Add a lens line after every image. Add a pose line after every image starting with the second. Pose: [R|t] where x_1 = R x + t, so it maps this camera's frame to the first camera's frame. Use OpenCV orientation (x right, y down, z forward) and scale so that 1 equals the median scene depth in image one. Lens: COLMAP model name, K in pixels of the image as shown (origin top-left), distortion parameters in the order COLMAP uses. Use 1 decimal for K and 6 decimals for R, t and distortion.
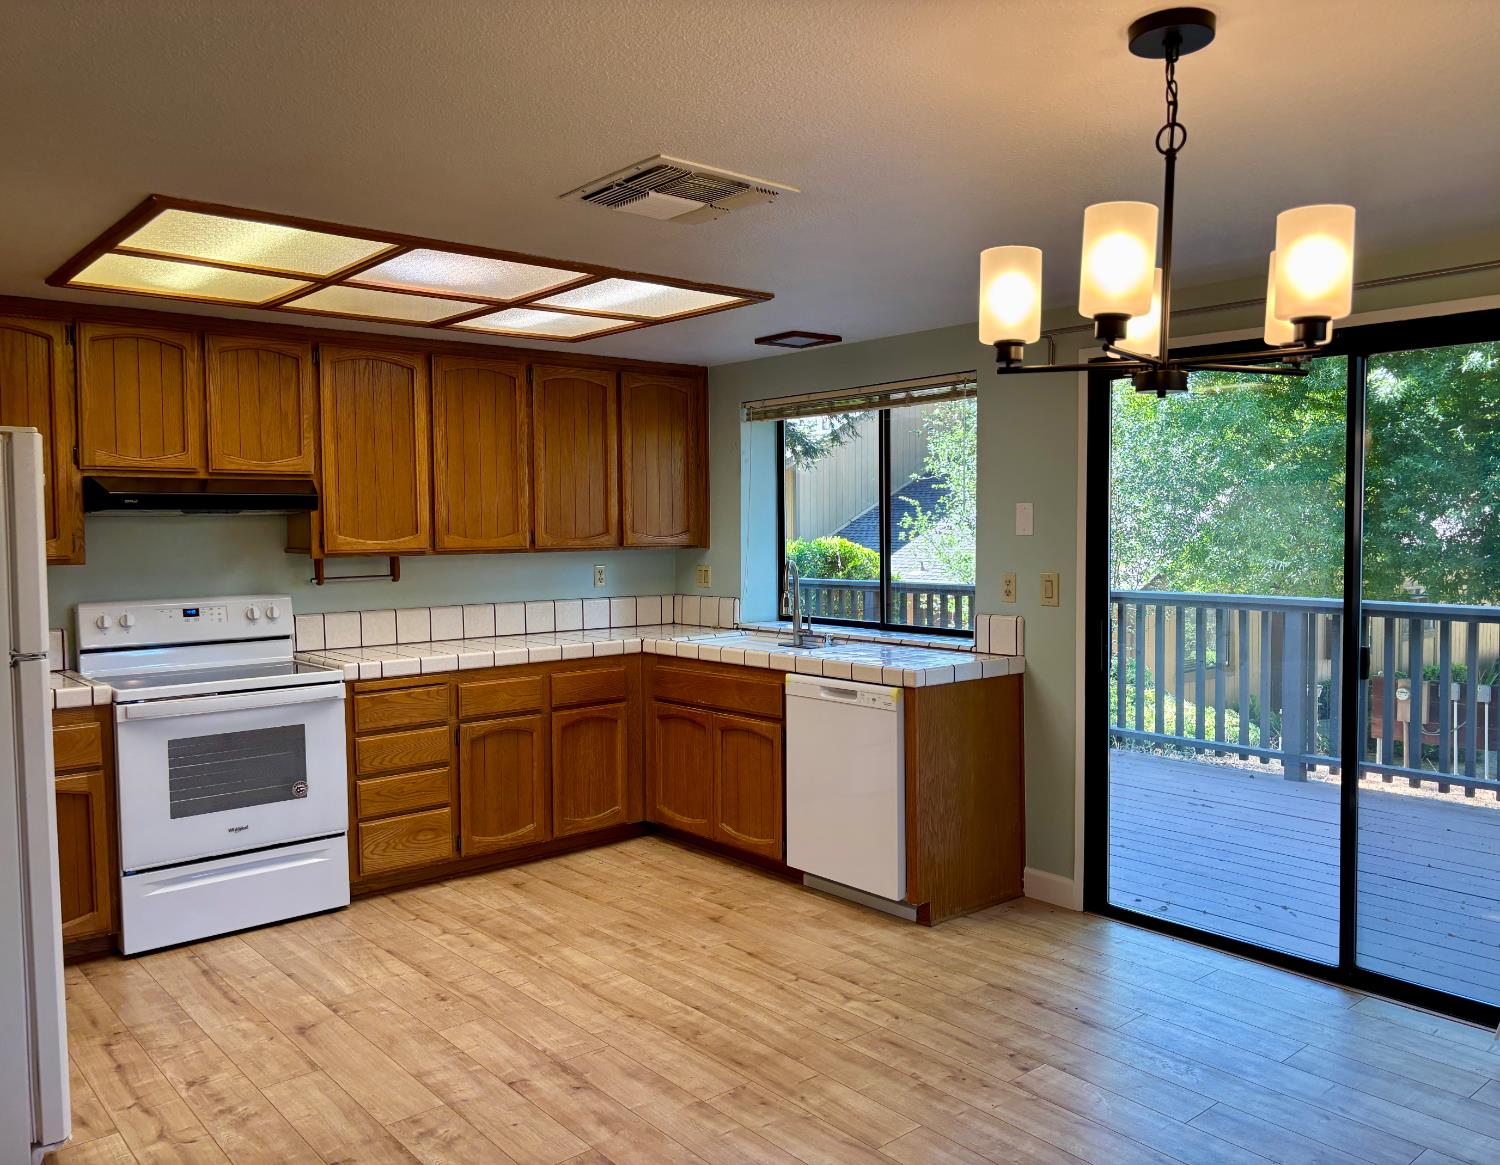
lens RADIAL K [[1188.0, 0, 791.6], [0, 1188.0, 558.0], [0, 0, 1]] dist [0.059273, -0.037961]
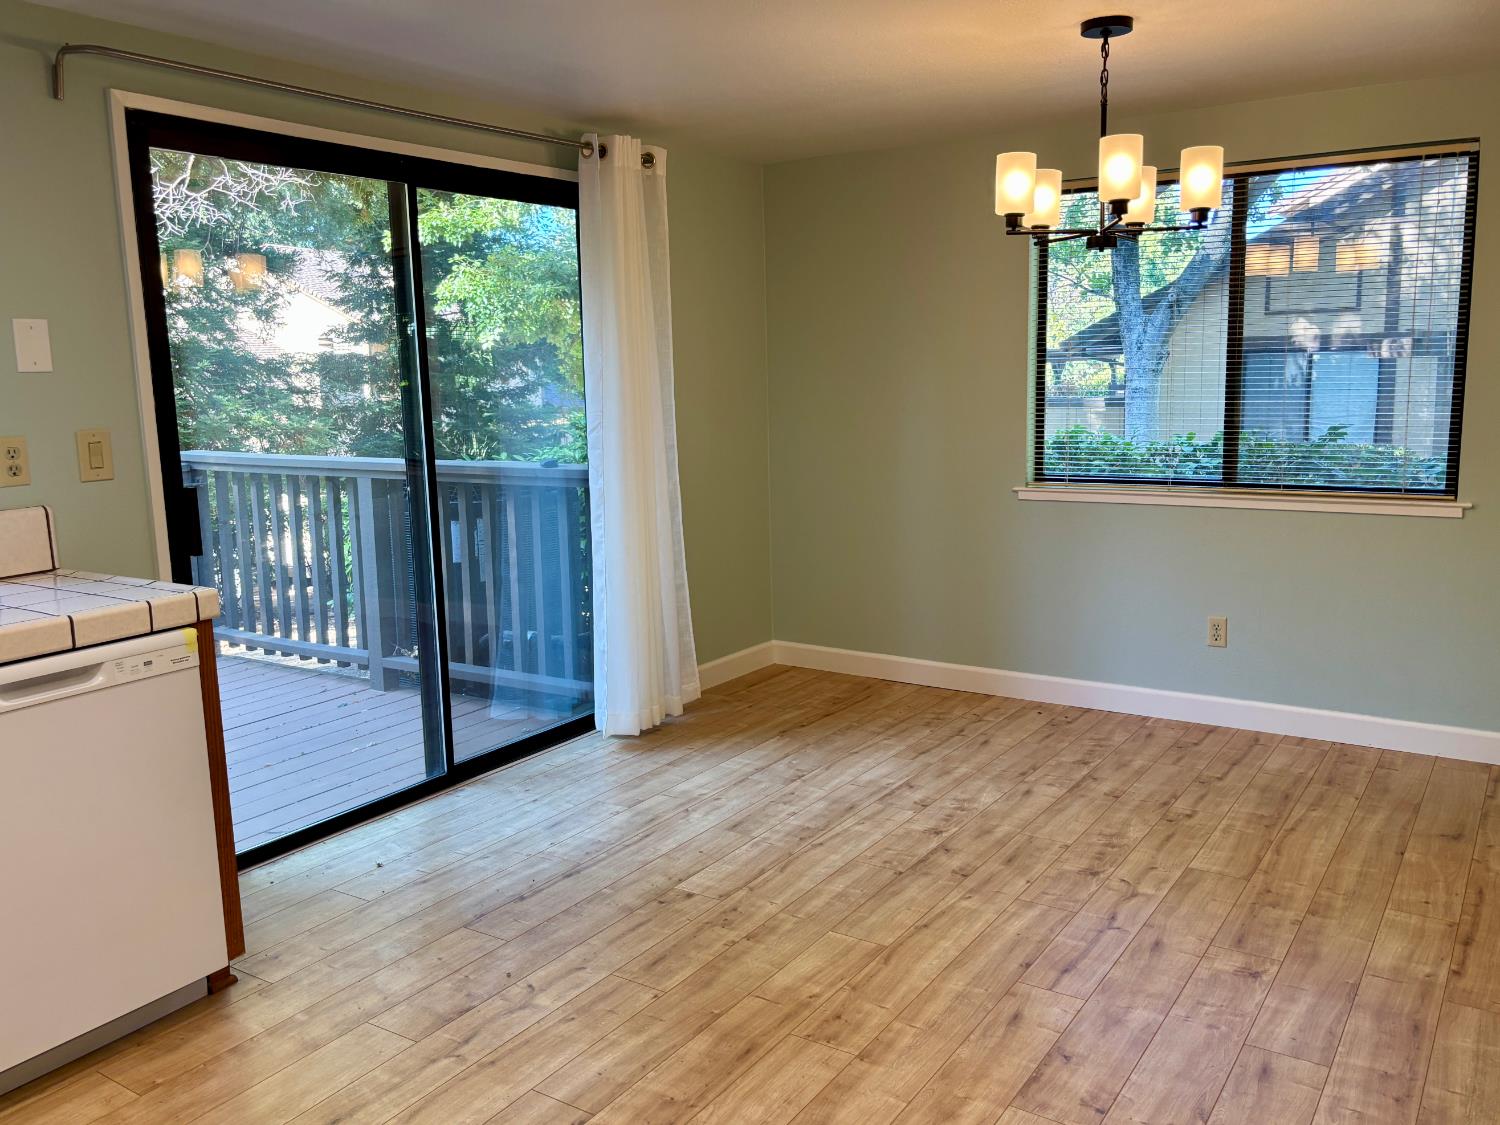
lens RADIAL K [[1233.7, 0, 747.0], [0, 1233.7, 575.0], [0, 0, 1]] dist [0.035034, -0.004087]
pose [[-0.261195, -0.152034, 0.953238, -0.582031], [0.054142, 0.983657, 0.171721, -0.007481], [-0.963766, 0.096463, -0.248695, 0.910720]]
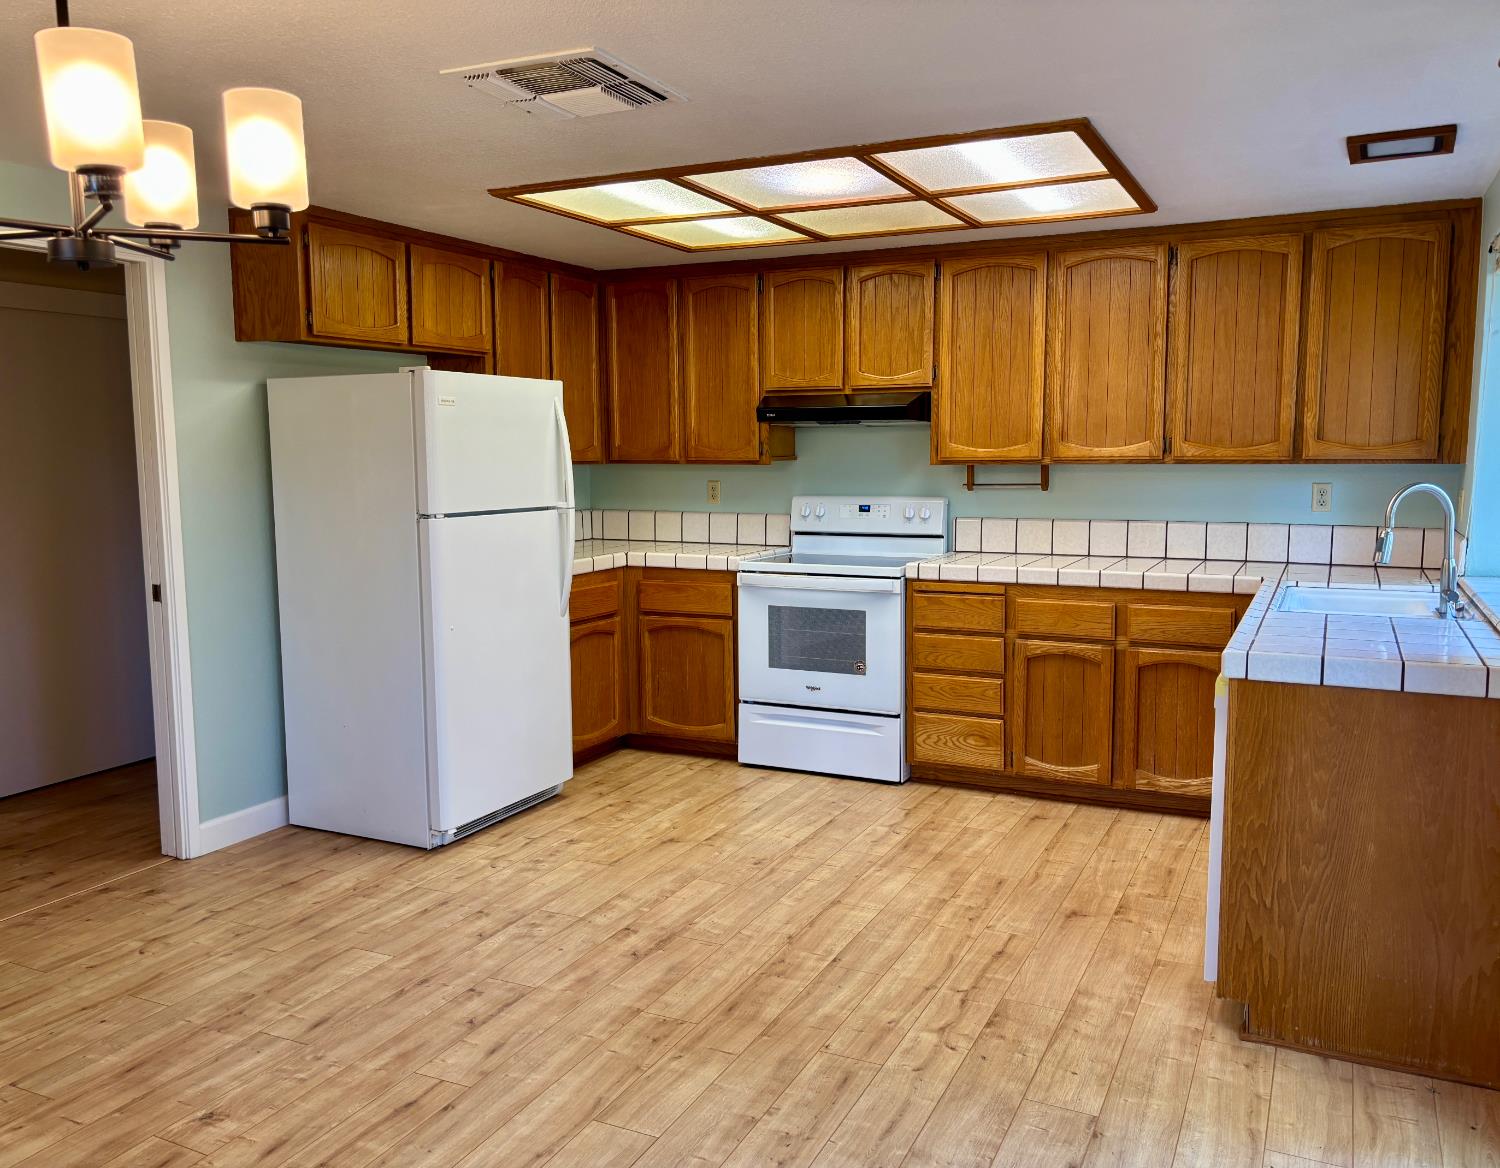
lens RADIAL K [[1188.0, 0, 786.9], [0, 1188.0, 560.1], [0, 0, 1]] dist [0.059273, -0.037961]
pose [[0.401816, 0.094744, -0.910806, 0.617390], [-0.025238, 0.995401, 0.092410, -0.010990], [0.915373, -0.014145, 0.402359, 0.522748]]
